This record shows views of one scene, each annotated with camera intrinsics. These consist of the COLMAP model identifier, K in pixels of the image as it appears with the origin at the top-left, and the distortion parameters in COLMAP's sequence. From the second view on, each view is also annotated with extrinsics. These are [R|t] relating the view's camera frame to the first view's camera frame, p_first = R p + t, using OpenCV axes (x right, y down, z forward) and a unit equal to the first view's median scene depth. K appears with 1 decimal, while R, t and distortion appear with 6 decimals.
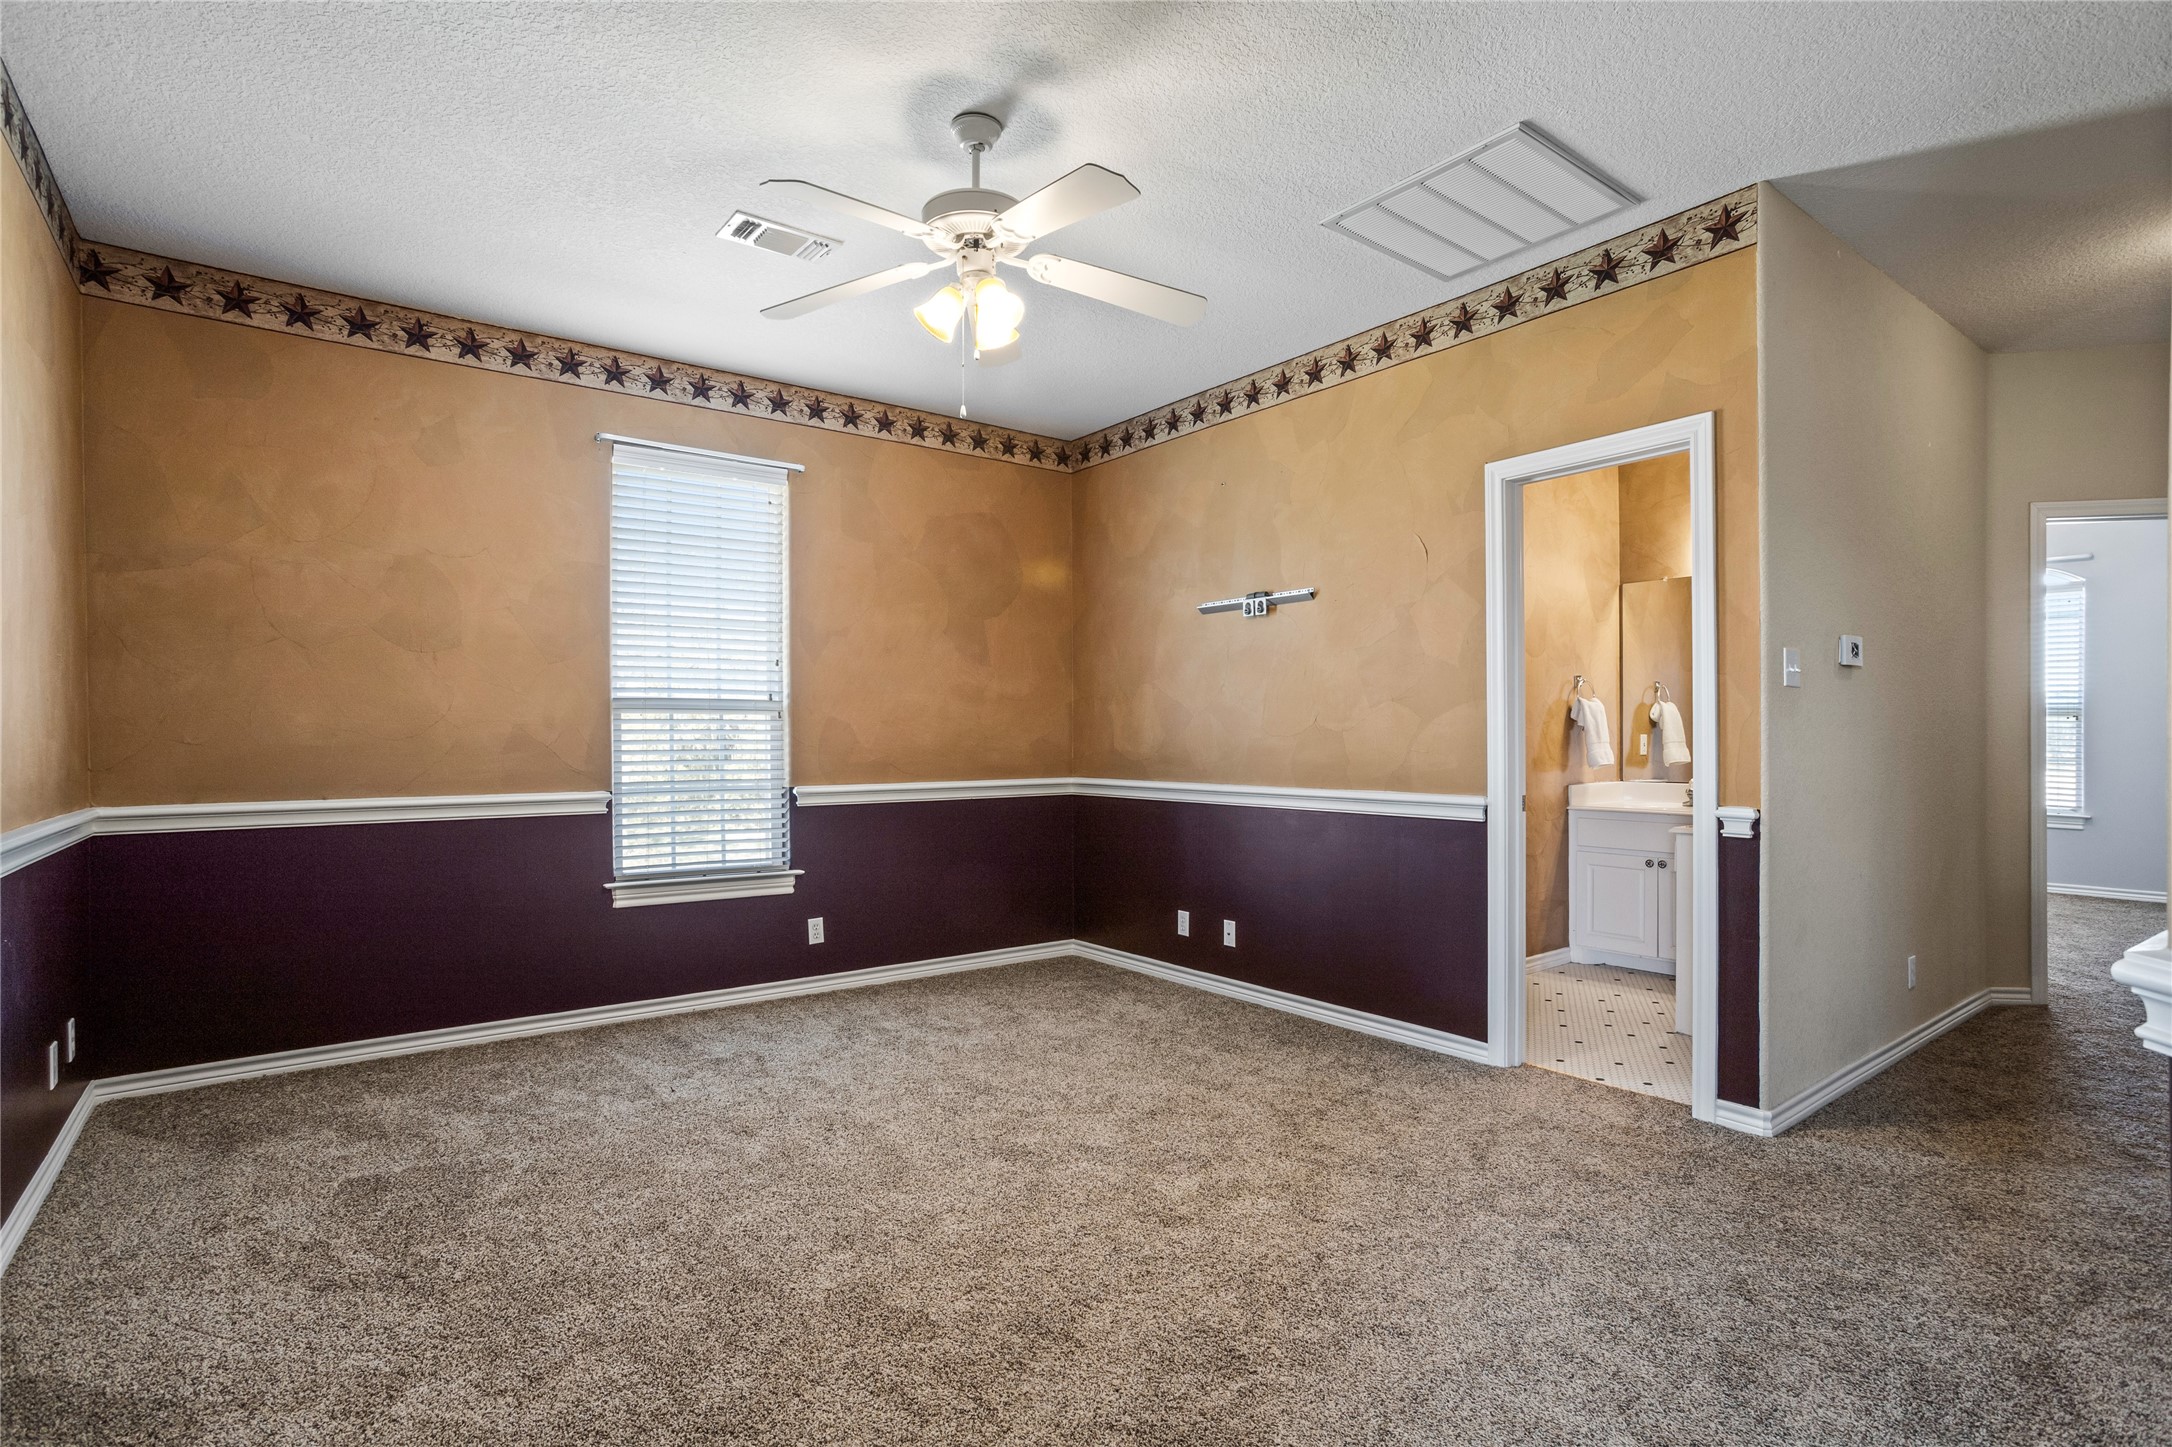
lens RADIAL K [[1070.1, 0, 1086.8], [0, 1070.1, 755.9], [0, 0, 1]] dist [-0.002381, 0.000155]
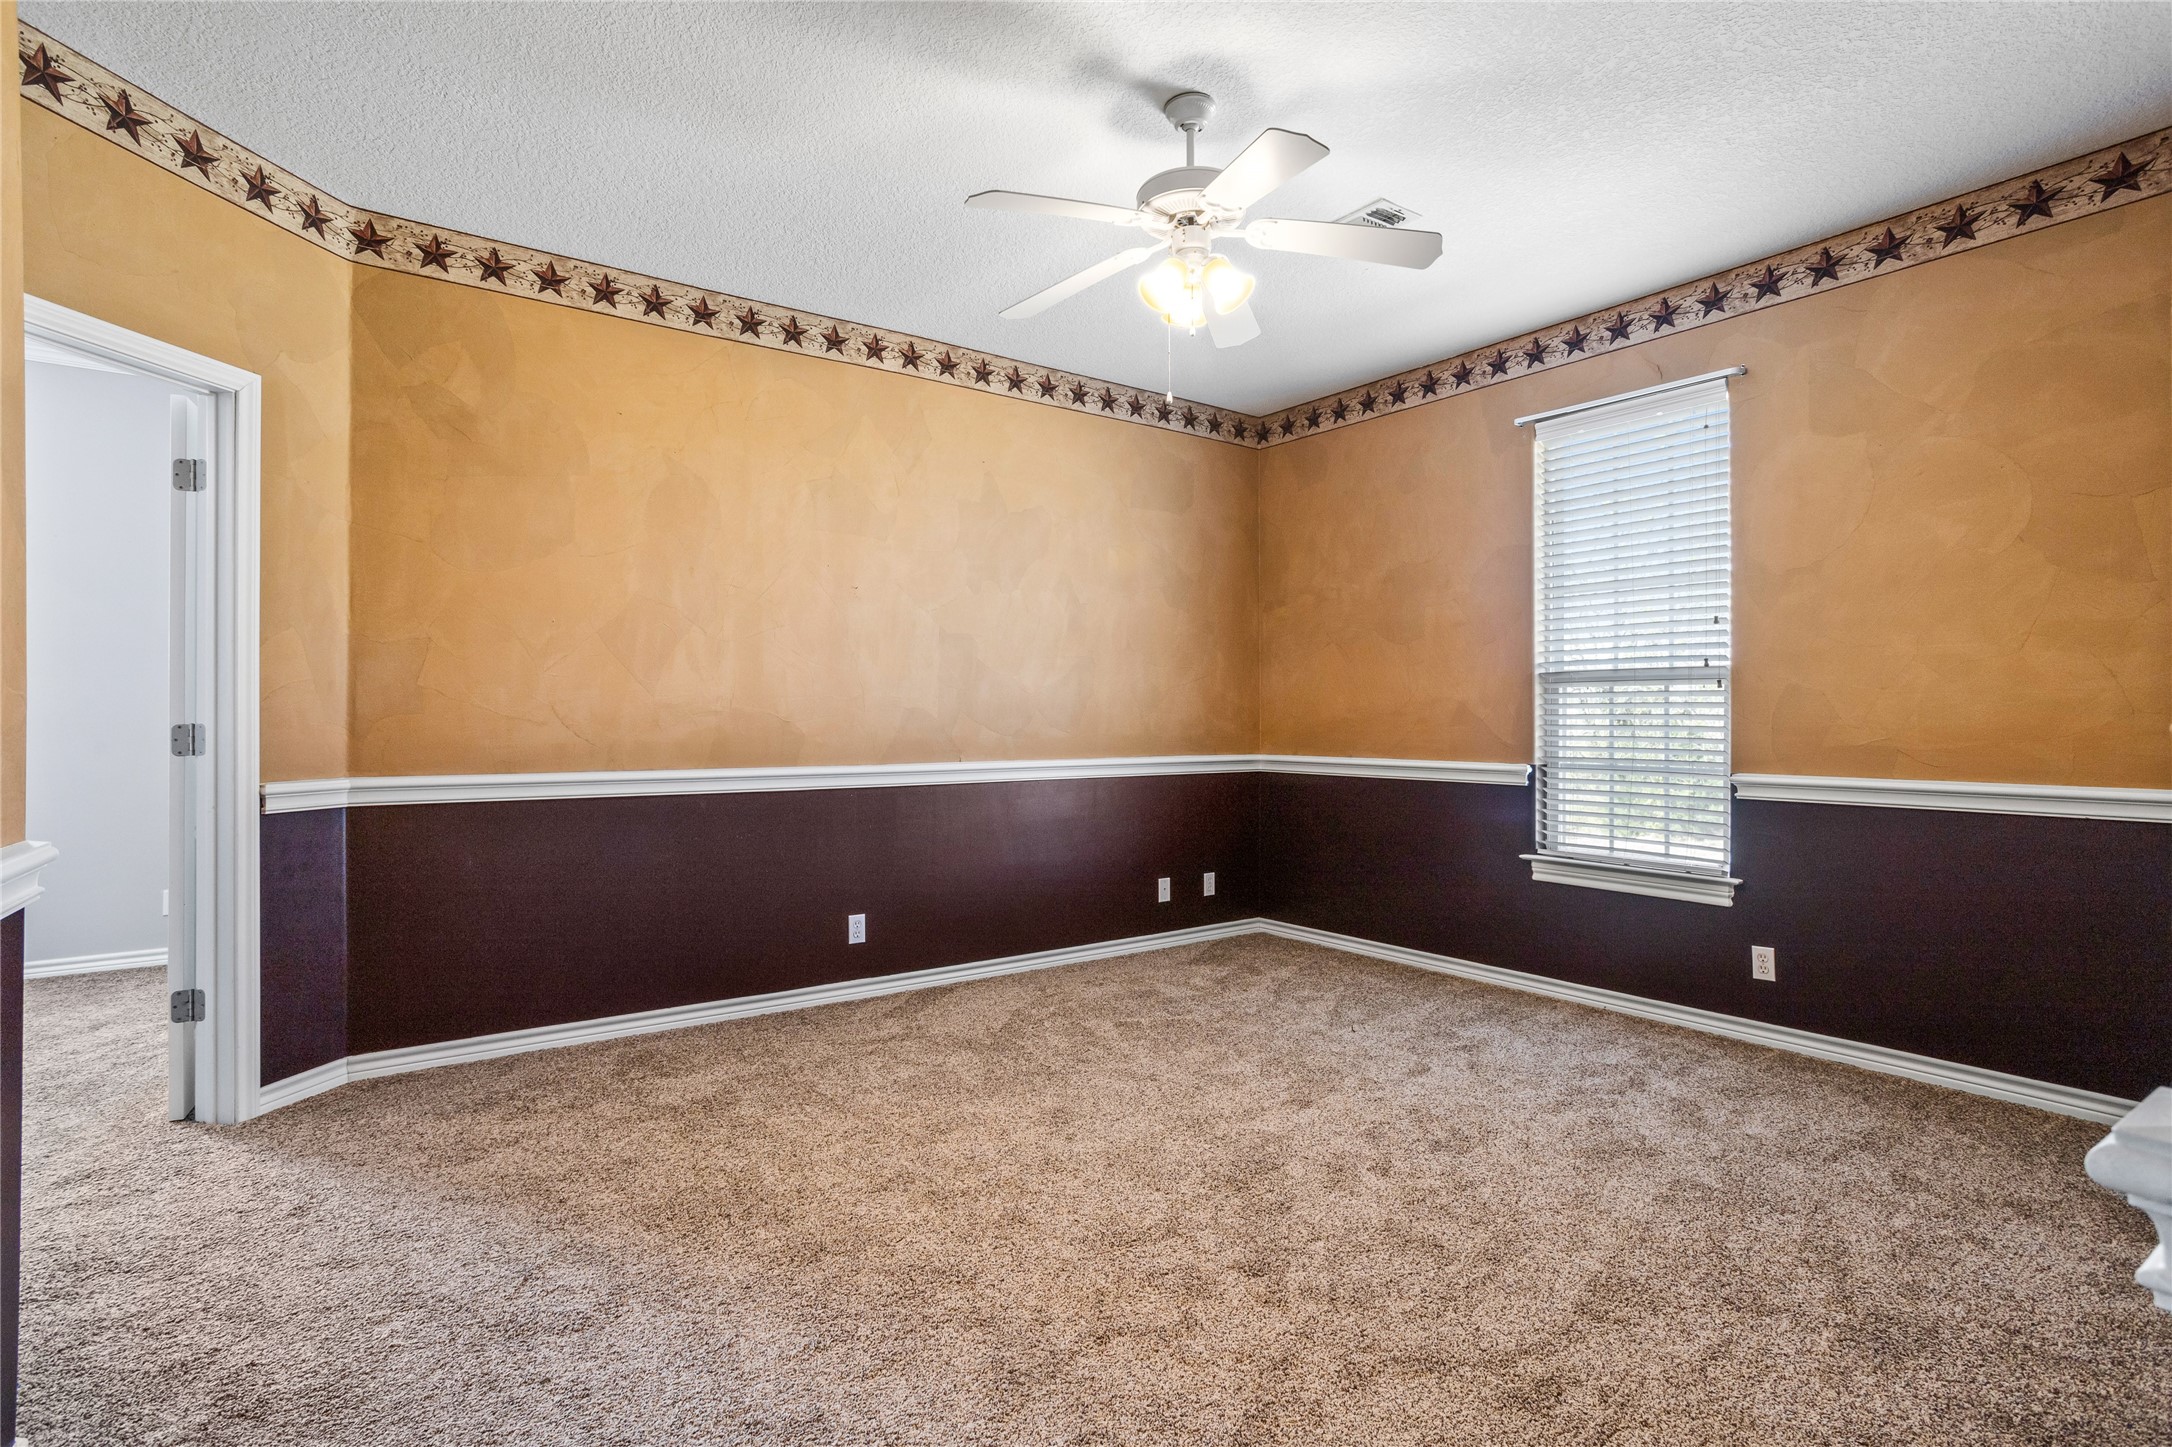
lens RADIAL K [[1066.4, 0, 1086.0], [0, 1066.4, 723.5], [0, 0, 1]] dist [0.001825, 0.000973]
pose [[-0.010212, 0.012243, -0.999873, 0.576740], [-0.013309, 0.999835, 0.012379, -0.013220], [0.999859, 0.013433, -0.010048, 0.580586]]
